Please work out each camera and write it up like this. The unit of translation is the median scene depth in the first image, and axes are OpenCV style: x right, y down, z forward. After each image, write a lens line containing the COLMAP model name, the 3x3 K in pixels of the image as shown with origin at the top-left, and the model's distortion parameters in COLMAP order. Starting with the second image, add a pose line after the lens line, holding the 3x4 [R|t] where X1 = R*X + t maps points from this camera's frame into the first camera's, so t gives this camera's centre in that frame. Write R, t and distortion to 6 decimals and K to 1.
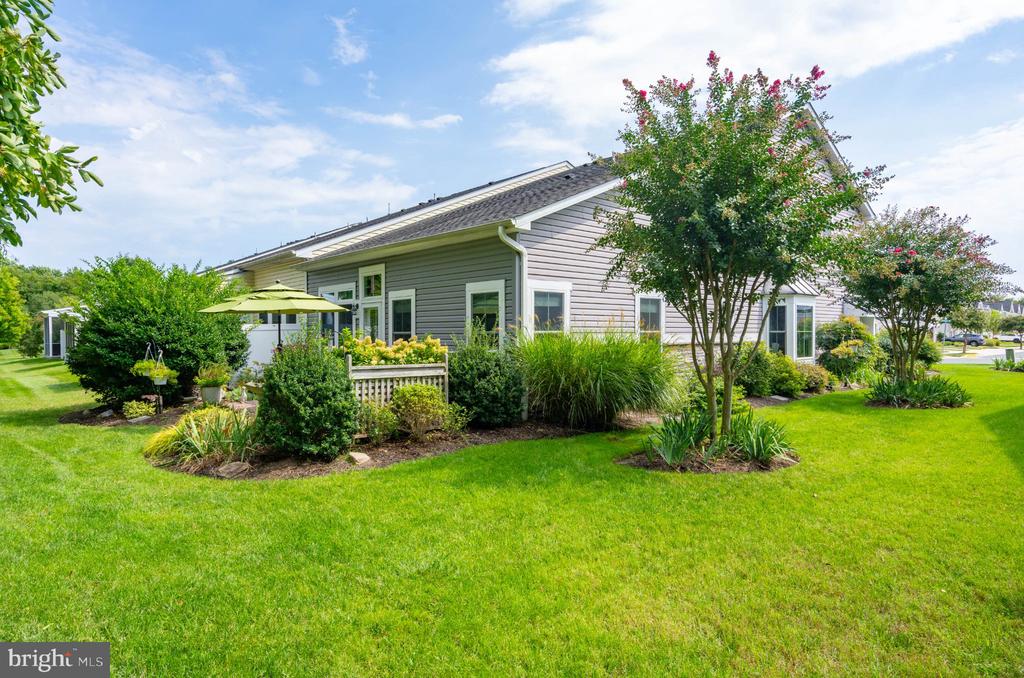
lens RADIAL K [[589.6, 0, 513.5], [0, 589.6, 333.8], [0, 0, 1]] dist [-0.001504, 0.003745]
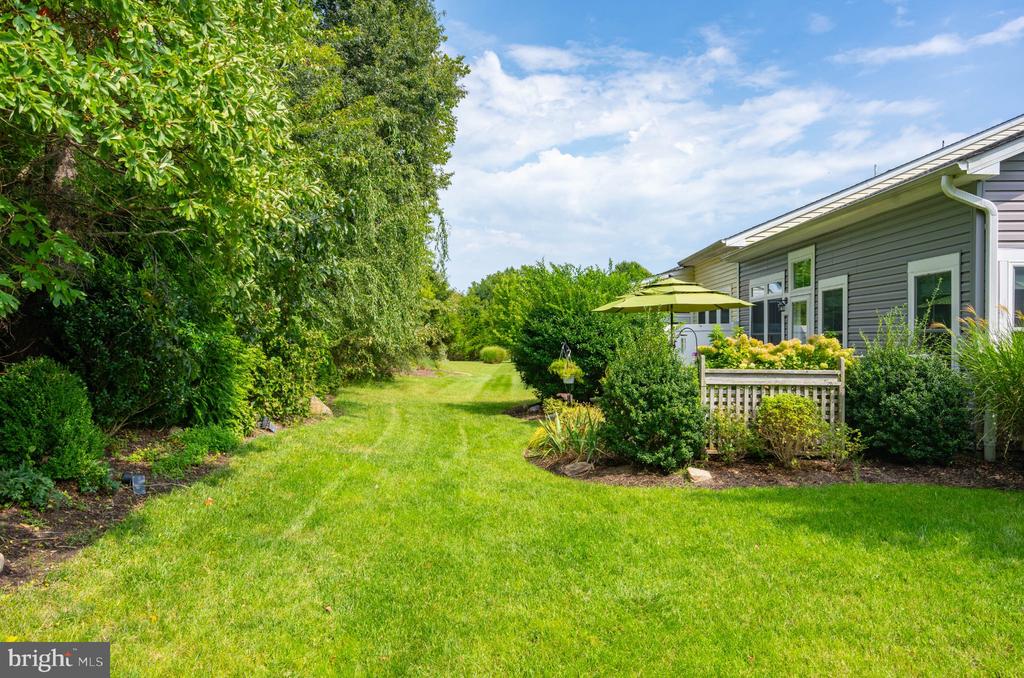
lens RADIAL K [[697.8, 0, 511.0], [0, 697.8, 341.3], [0, 0, 1]] dist [0.008972, 0.001395]
pose [[0.730362, 0.004775, -0.683043, 0.148650], [-0.002648, 0.999988, 0.004160, 0.008172], [0.683055, -0.001230, 0.730366, 0.047079]]
